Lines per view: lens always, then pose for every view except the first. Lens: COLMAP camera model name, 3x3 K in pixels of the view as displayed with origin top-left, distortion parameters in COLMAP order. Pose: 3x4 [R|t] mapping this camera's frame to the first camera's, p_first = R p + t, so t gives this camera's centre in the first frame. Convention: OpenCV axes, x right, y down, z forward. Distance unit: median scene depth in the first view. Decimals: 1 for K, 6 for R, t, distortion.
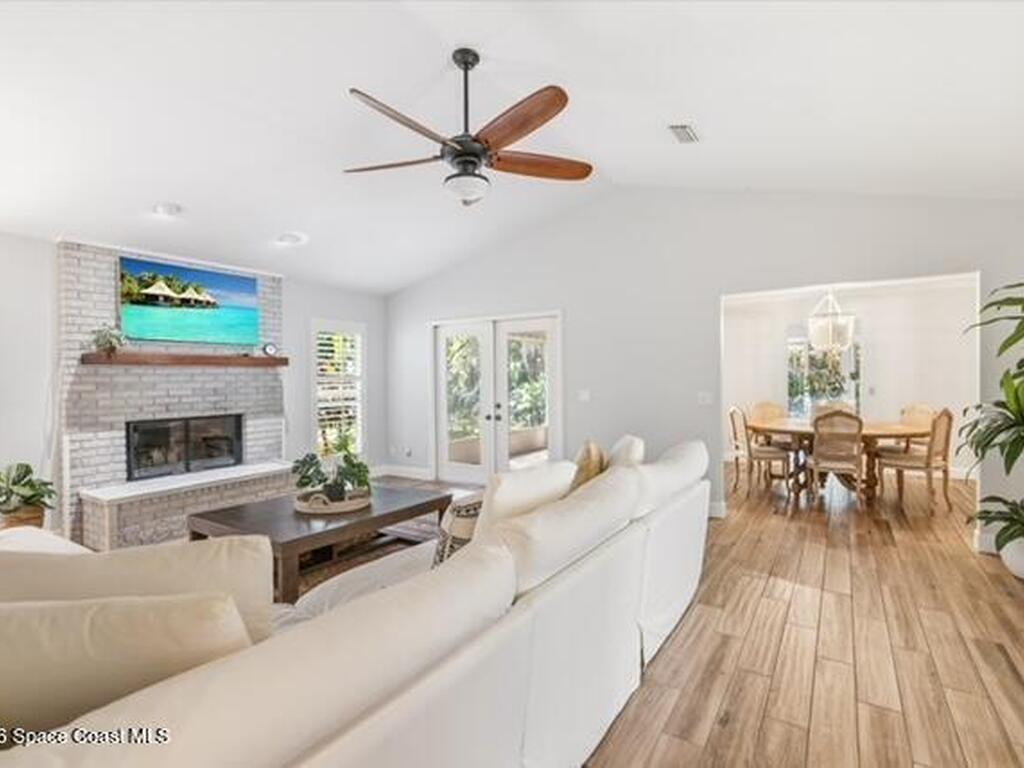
lens RADIAL K [[515.2, 0, 515.6], [0, 515.2, 382.8], [0, 0, 1]] dist [0.004981, 0.001104]
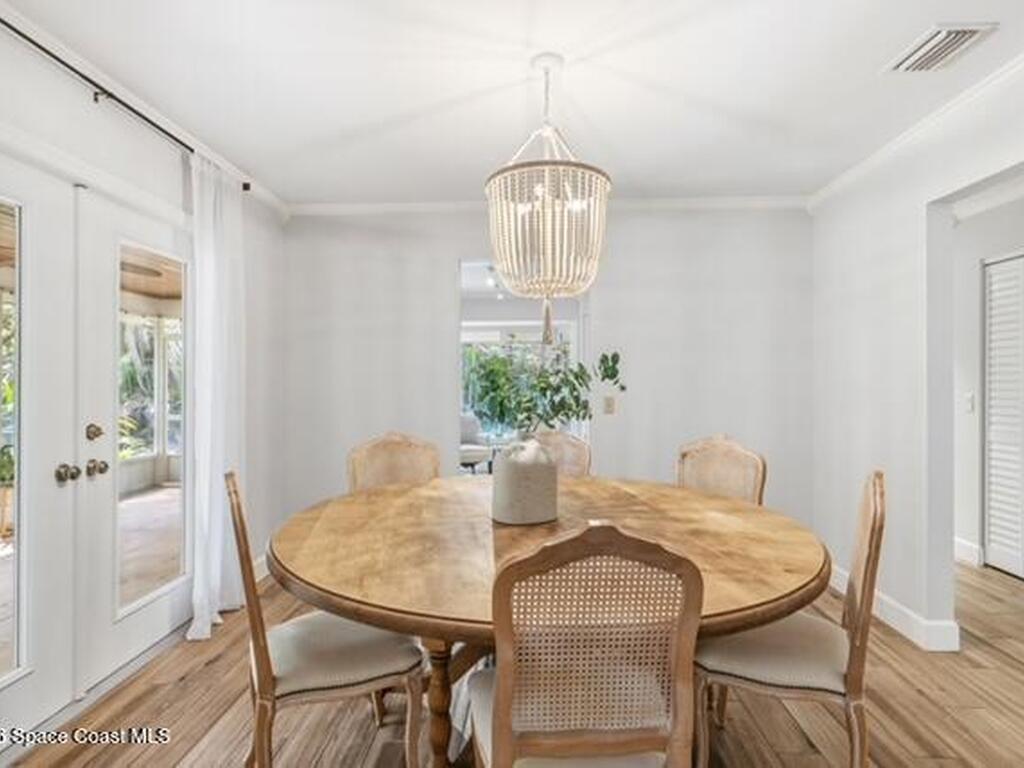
lens RADIAL K [[536.7, 0, 510.4], [0, 536.7, 384.4], [0, 0, 1]] dist [-0.014023, 0.000330]
pose [[0.870242, 0.004150, 0.492607, 0.423255], [-0.000638, 0.999973, -0.007297, 0.000585], [-0.492624, 0.006036, 0.870221, 0.717937]]
